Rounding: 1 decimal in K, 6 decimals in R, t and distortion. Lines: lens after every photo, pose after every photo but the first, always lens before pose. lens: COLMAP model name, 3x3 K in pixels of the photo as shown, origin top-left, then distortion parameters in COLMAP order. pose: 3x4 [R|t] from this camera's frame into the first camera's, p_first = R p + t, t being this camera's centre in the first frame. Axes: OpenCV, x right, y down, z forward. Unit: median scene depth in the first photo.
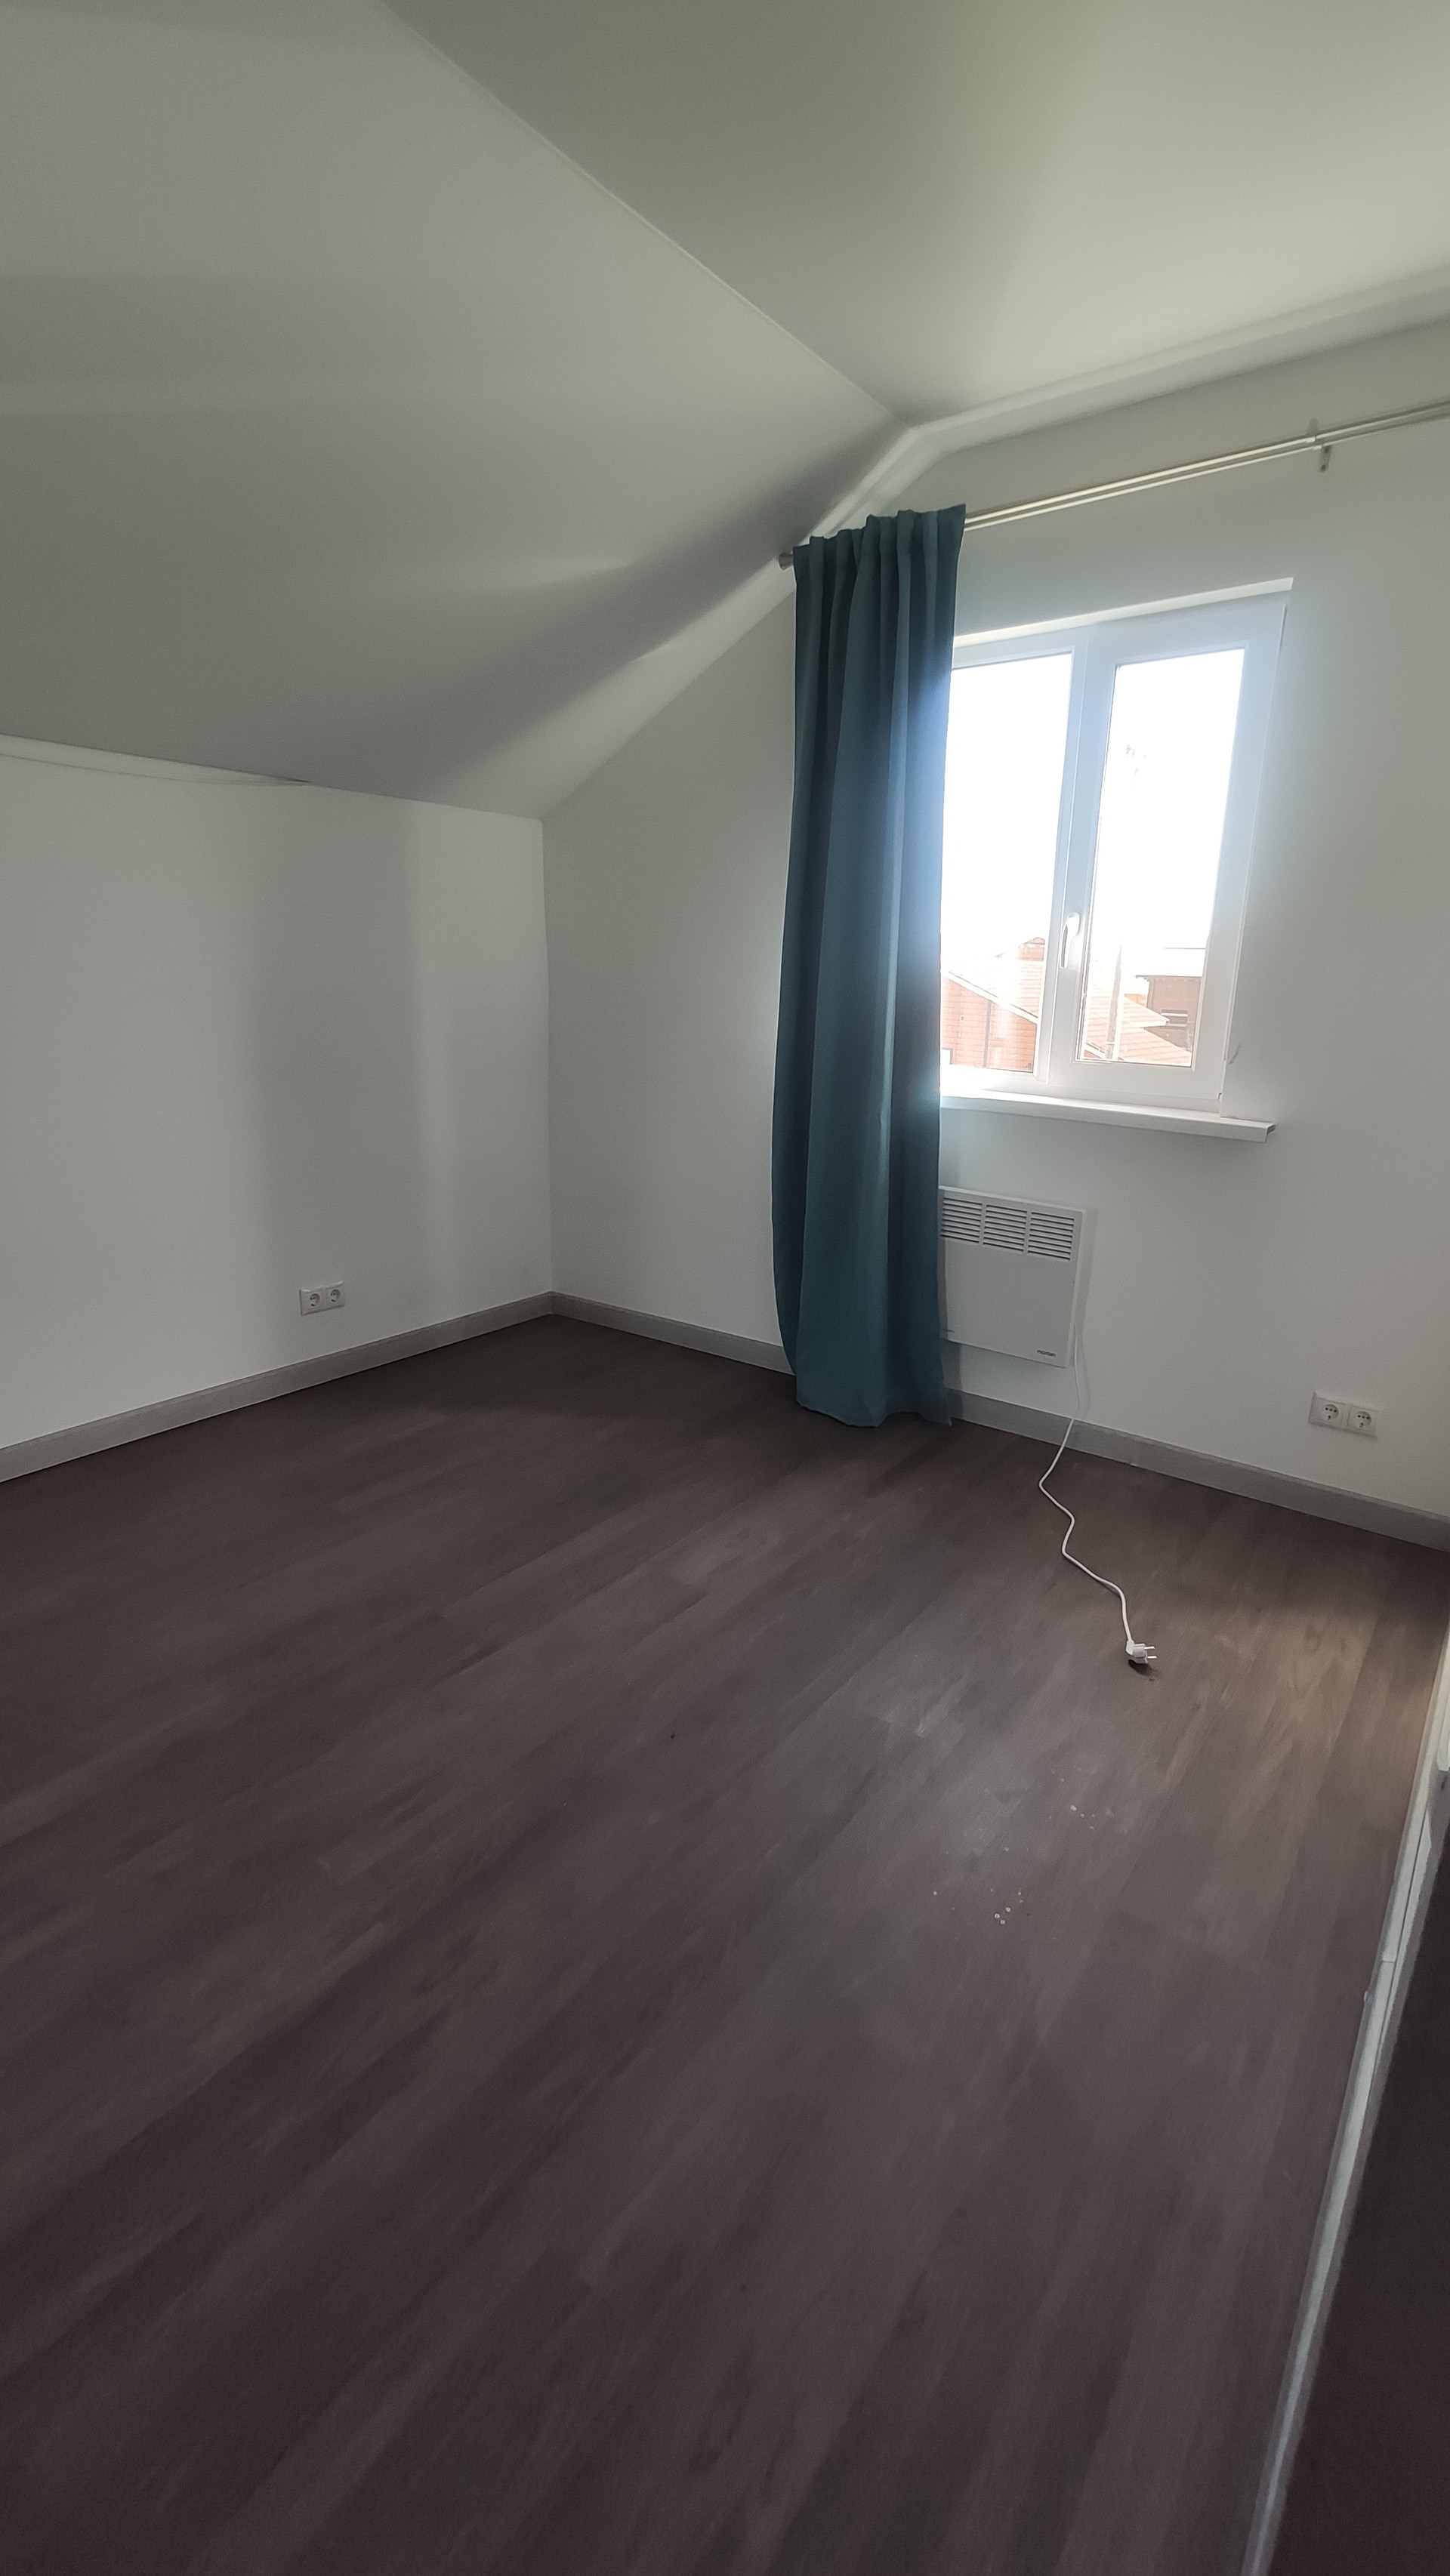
lens RADIAL K [[1115.4, 0, 722.5], [0, 1115.4, 1283.1], [0, 0, 1]] dist [-0.018851, 0.010210]
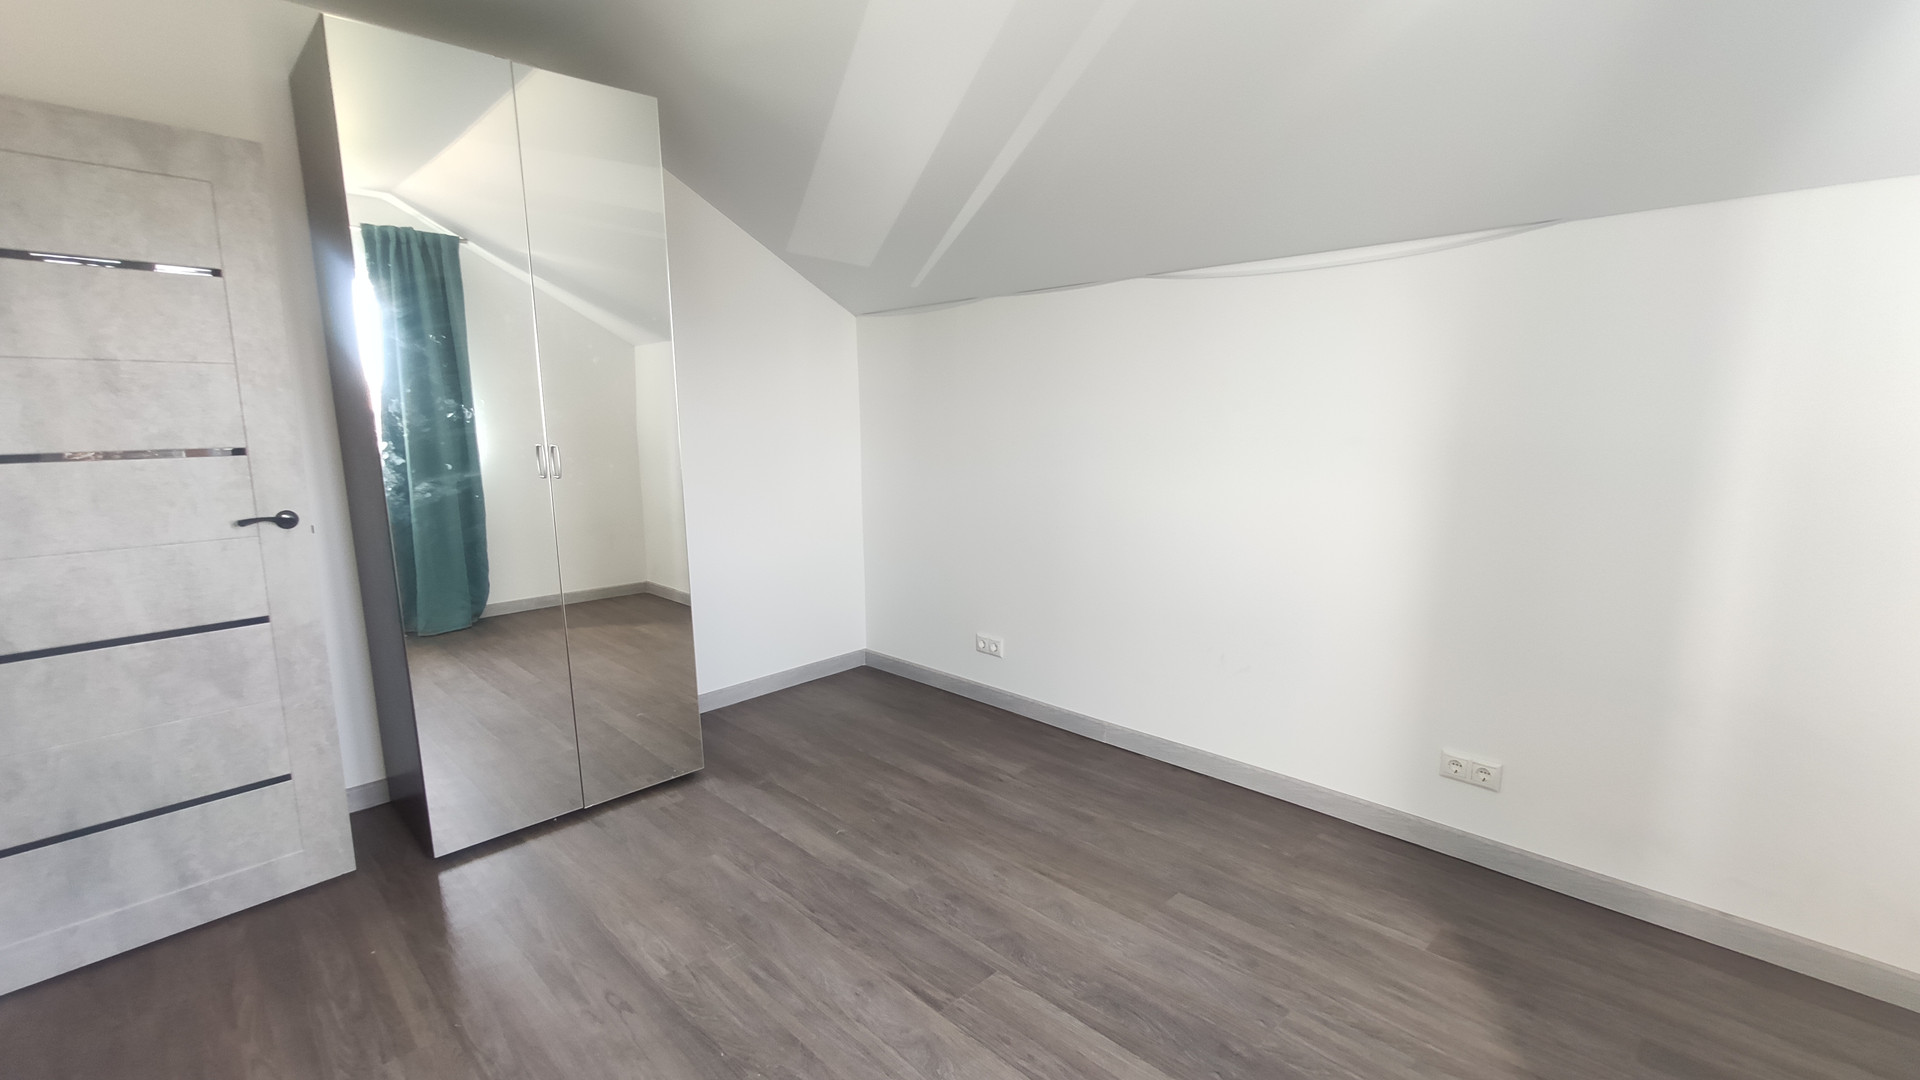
lens RADIAL K [[831.2, 0, 954.7], [0, 831.2, 545.9], [0, 0, 1]] dist [-0.018851, 0.010210]
pose [[-0.141140, 0.136641, -0.980514, 0.494810], [-0.261185, 0.950199, 0.170013, -0.238773], [0.954914, 0.280092, -0.098423, 0.858397]]
